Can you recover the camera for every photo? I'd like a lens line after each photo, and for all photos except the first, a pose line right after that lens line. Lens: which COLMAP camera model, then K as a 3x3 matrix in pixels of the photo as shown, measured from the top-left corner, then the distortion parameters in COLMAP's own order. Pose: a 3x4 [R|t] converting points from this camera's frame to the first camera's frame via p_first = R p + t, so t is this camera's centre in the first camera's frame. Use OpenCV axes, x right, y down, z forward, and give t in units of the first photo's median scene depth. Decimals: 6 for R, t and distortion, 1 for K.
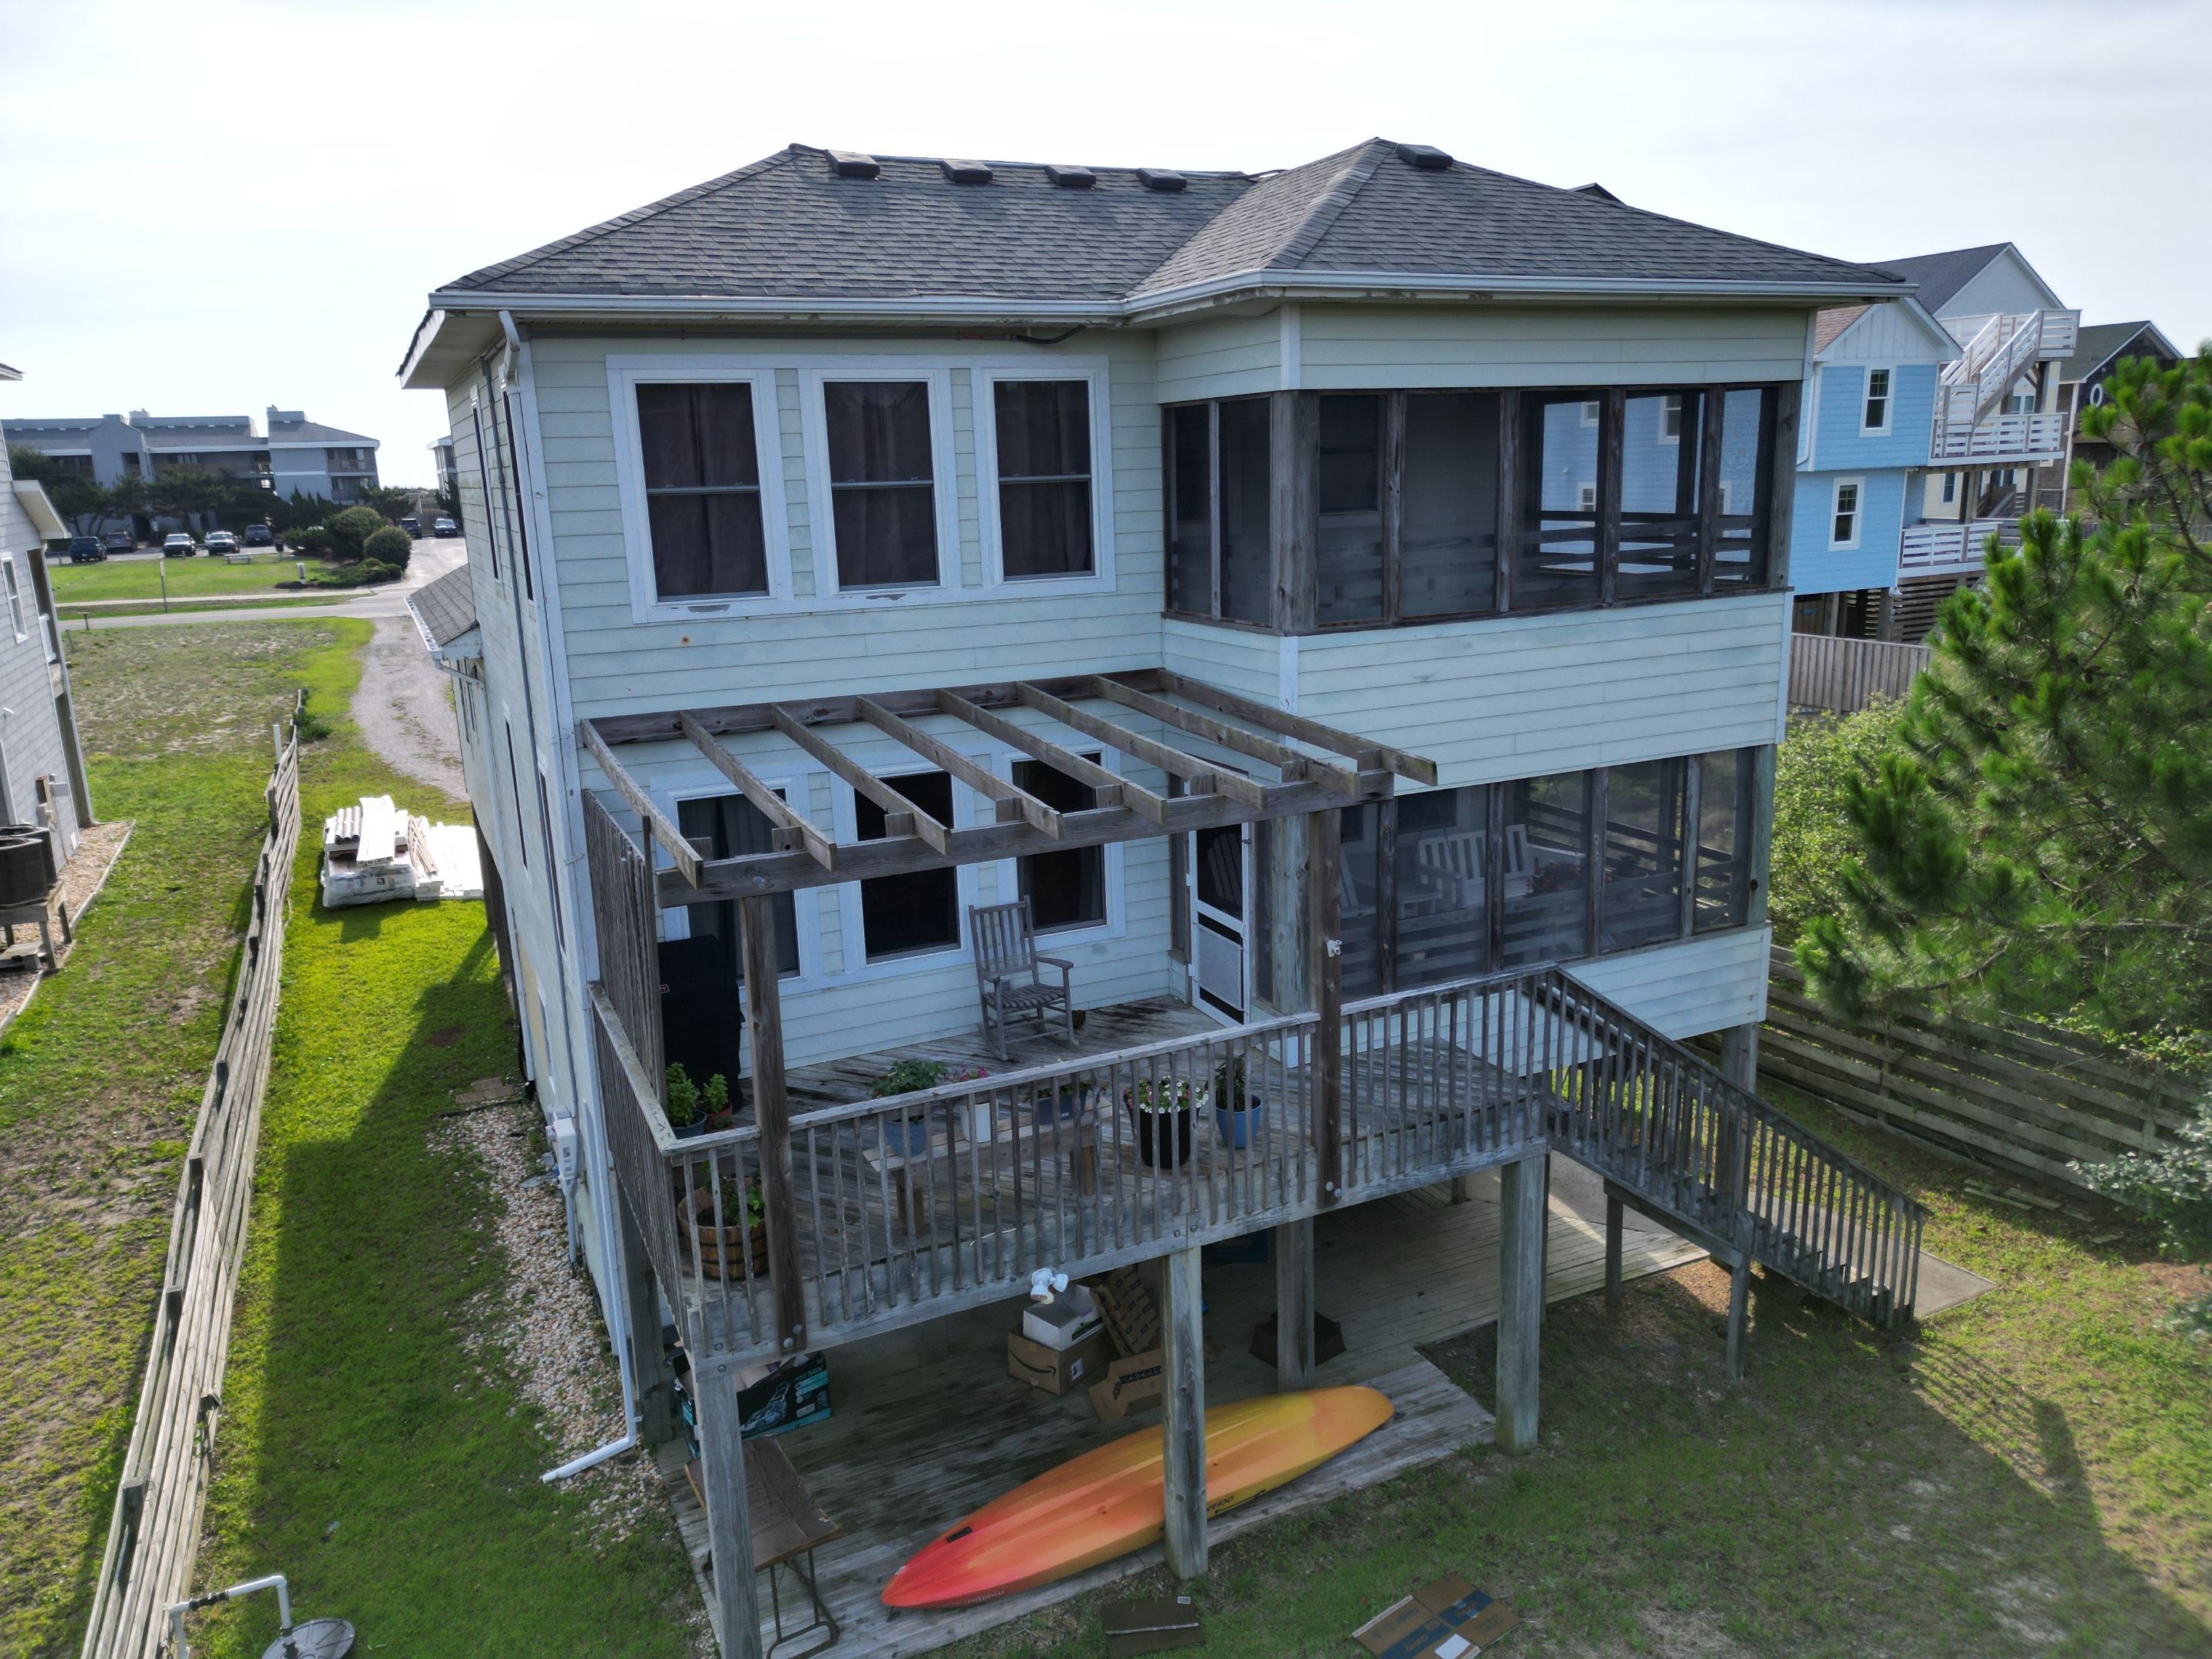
lens RADIAL K [[1550.4, 0, 1111.9], [0, 1550.4, 839.2], [0, 0, 1]] dist [0.077608, -0.087384]
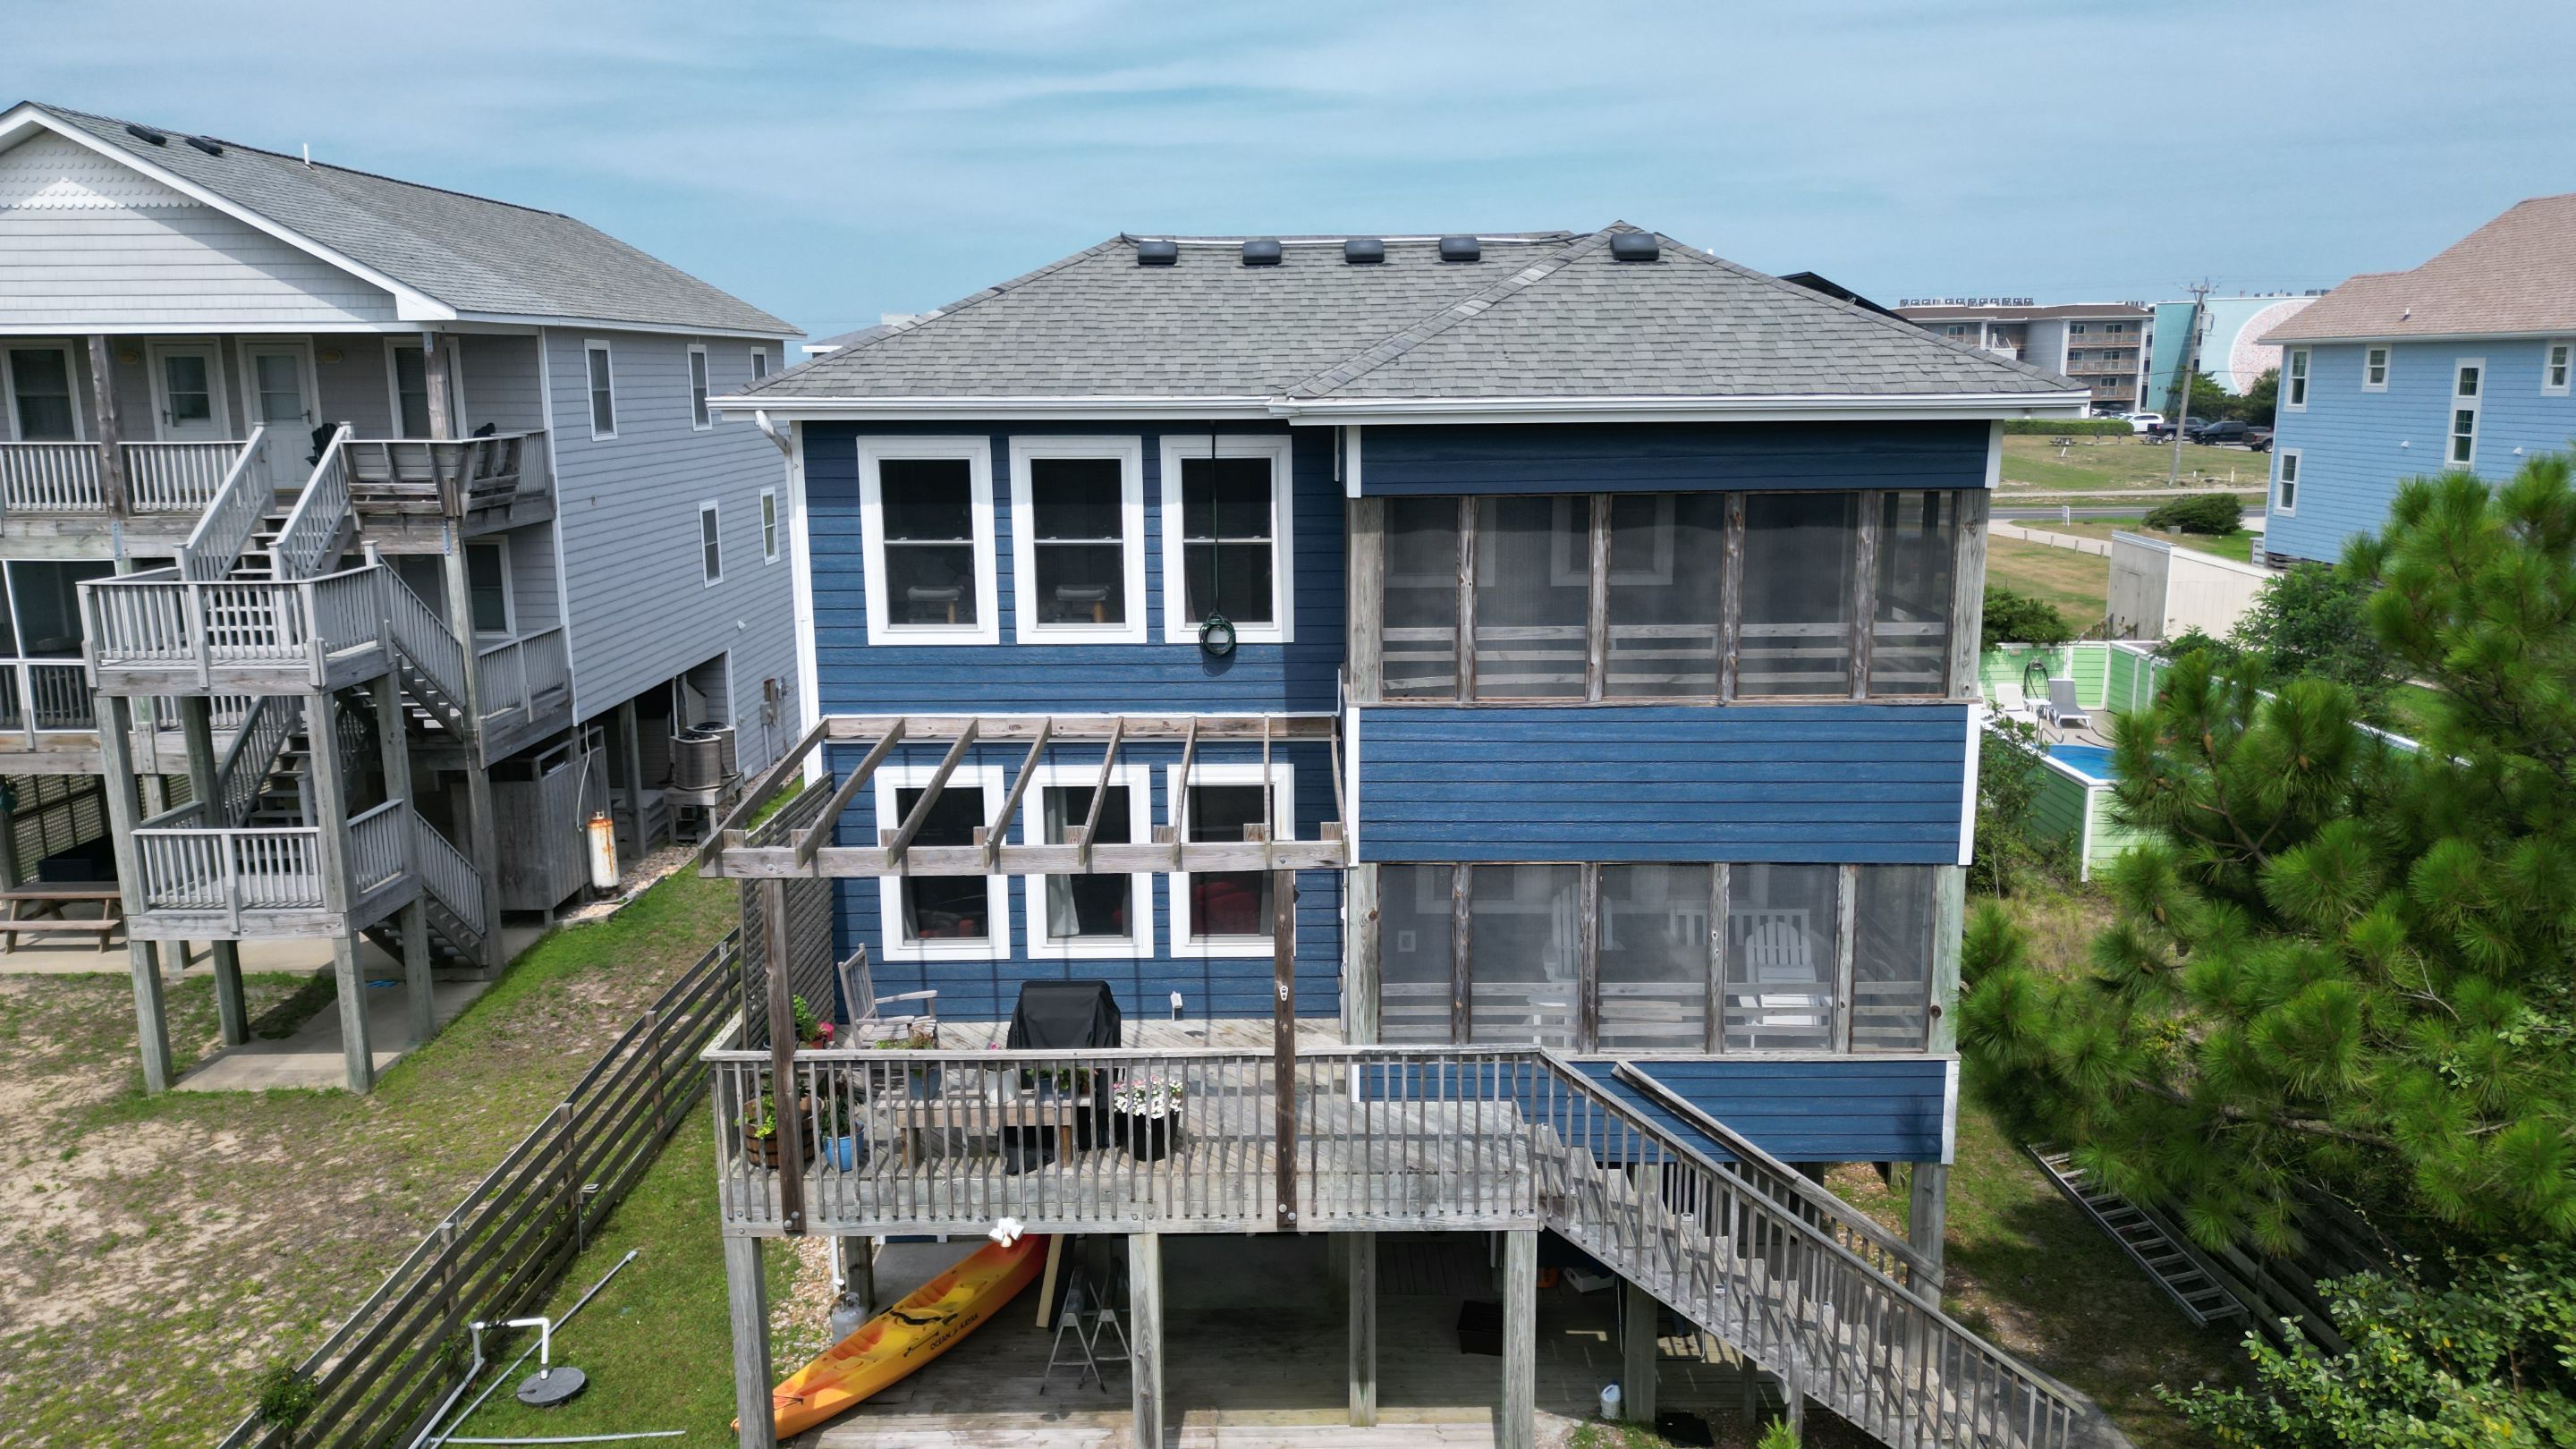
lens RADIAL K [[1803.6, 0, 1284.9], [0, 1803.6, 723.7], [0, 0, 1]] dist [0.074642, -0.078211]
pose [[0.901598, 0.110915, -0.418113, 0.589891], [-0.123065, 0.992396, -0.002113, -0.107525], [0.414699, 0.053360, 0.908393, -0.174007]]
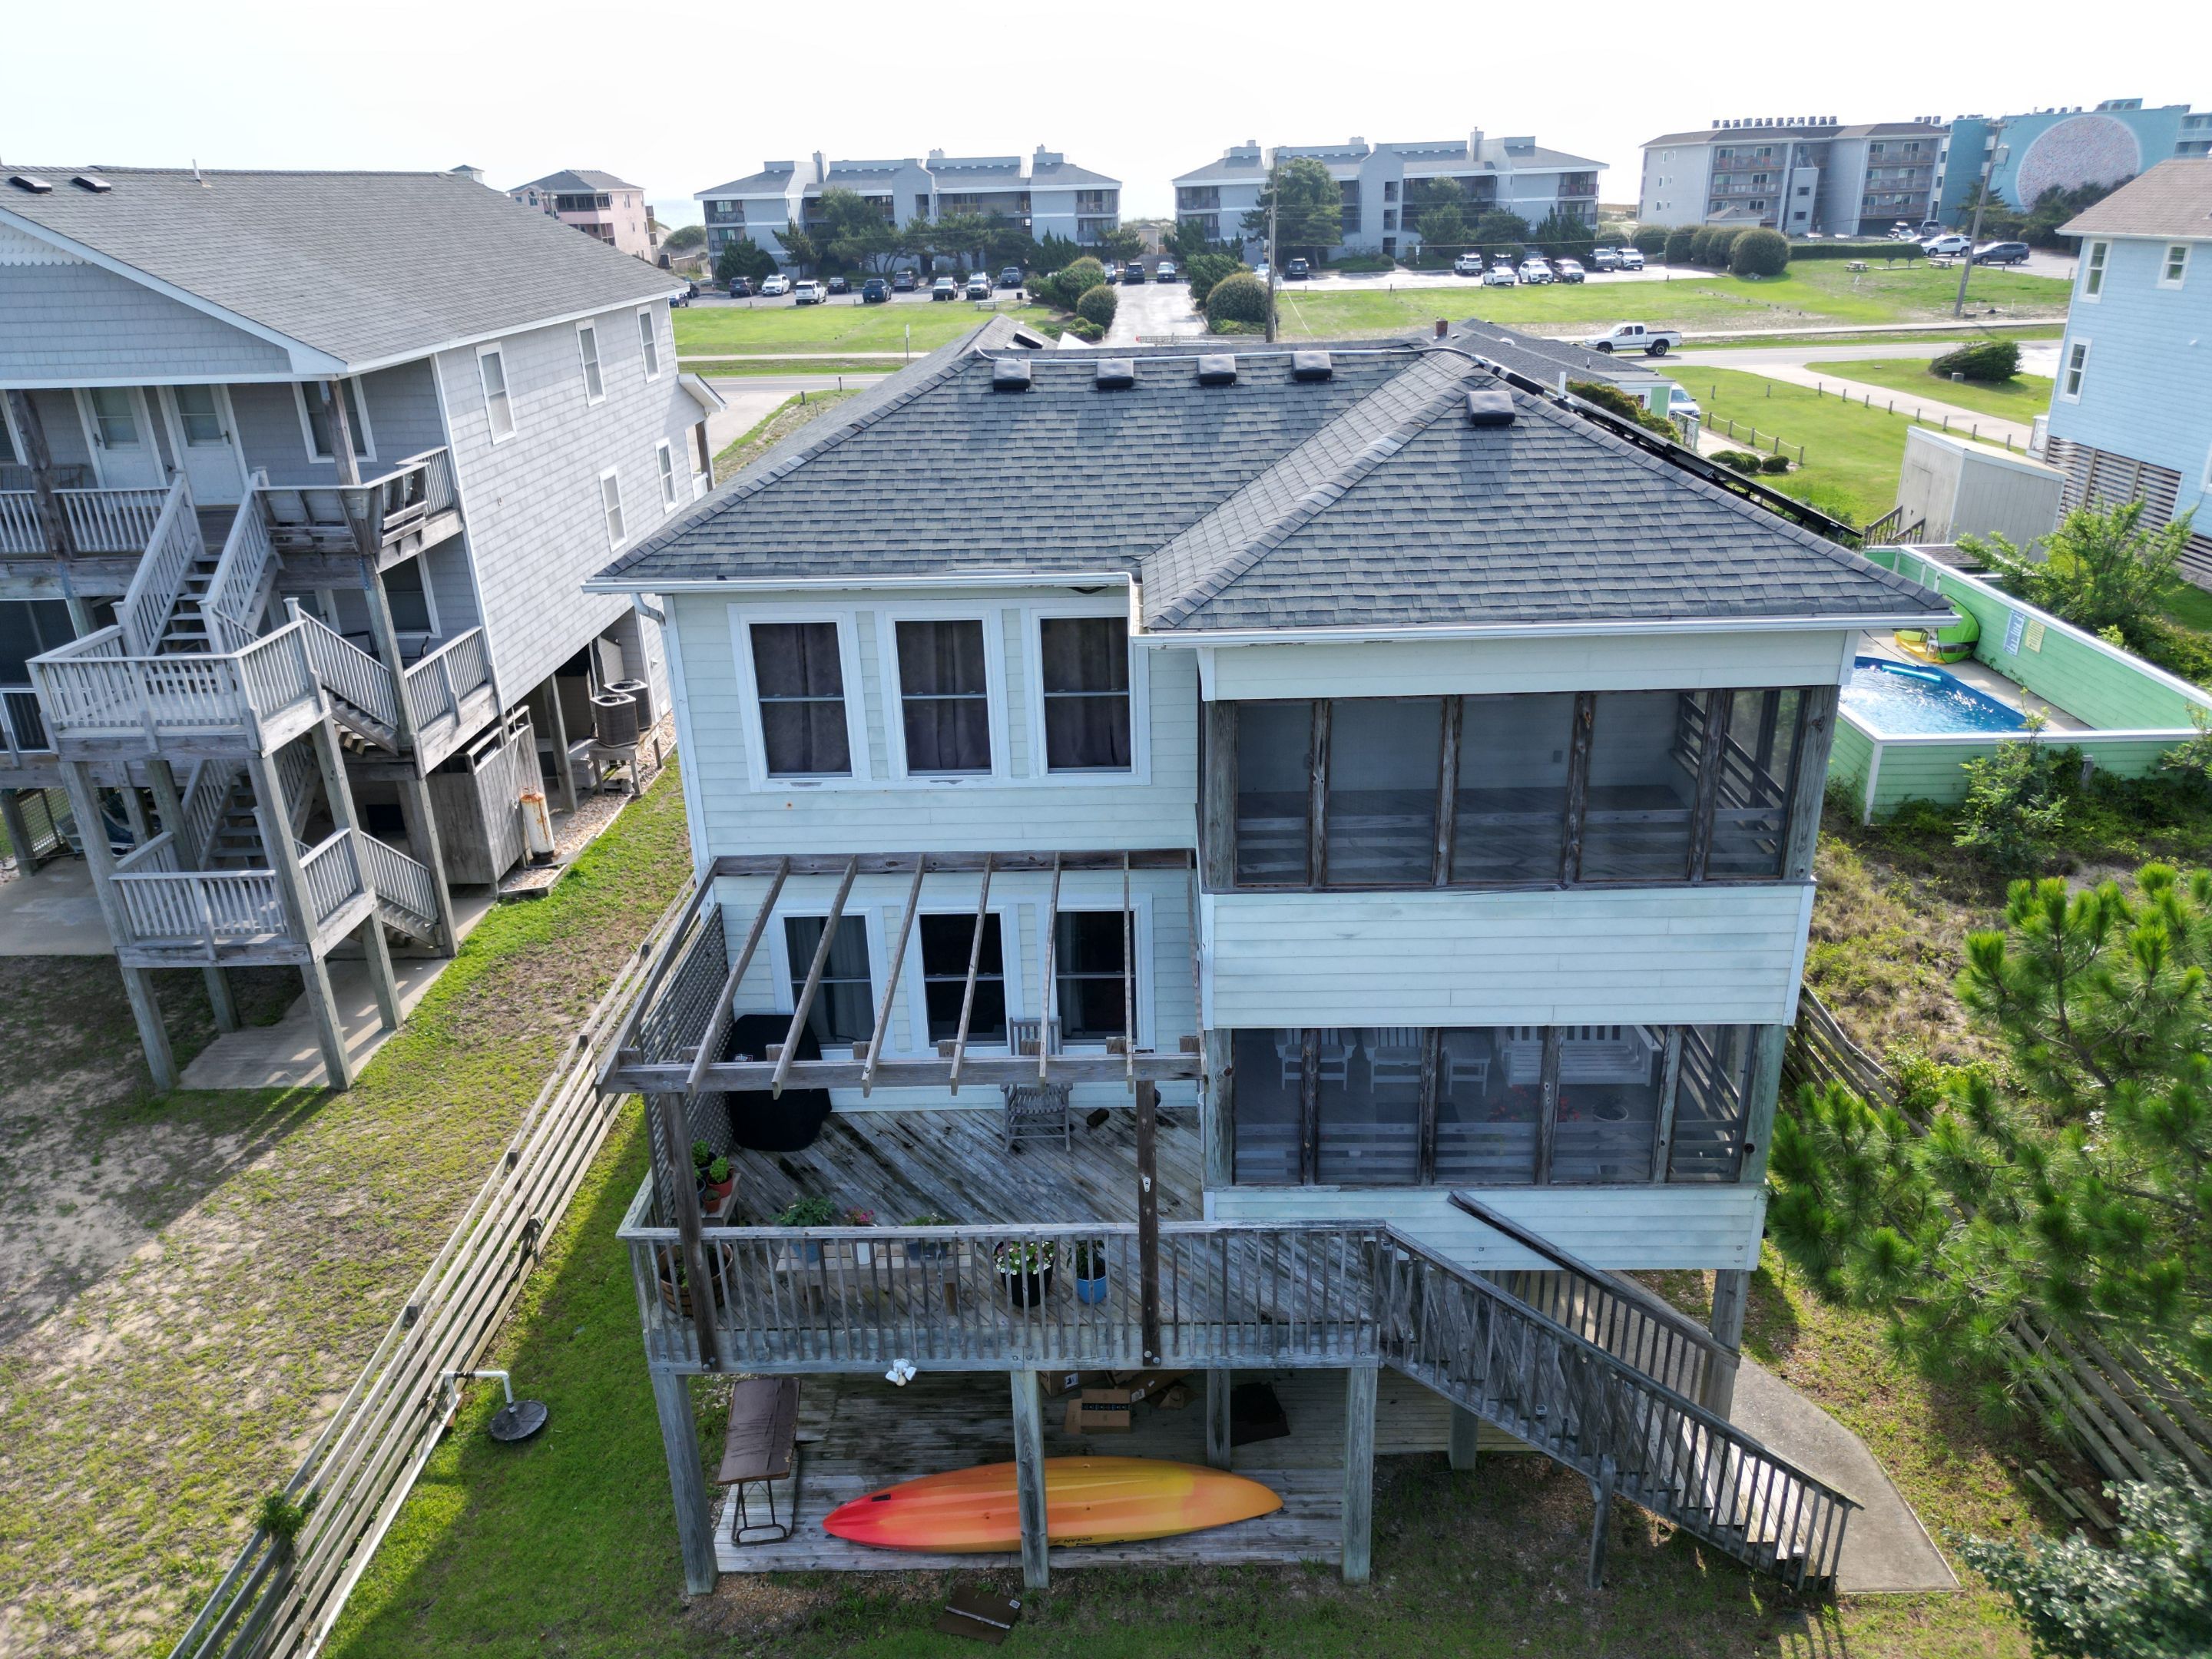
lens RADIAL K [[1550.4, 0, 1111.9], [0, 1550.4, 839.2], [0, 0, 1]] dist [0.077608, -0.087384]
pose [[0.895205, 0.180892, -0.407290, 0.498722], [-0.107240, 0.974500, 0.197102, -0.379331], [0.432559, -0.132769, 0.891777, -0.053104]]
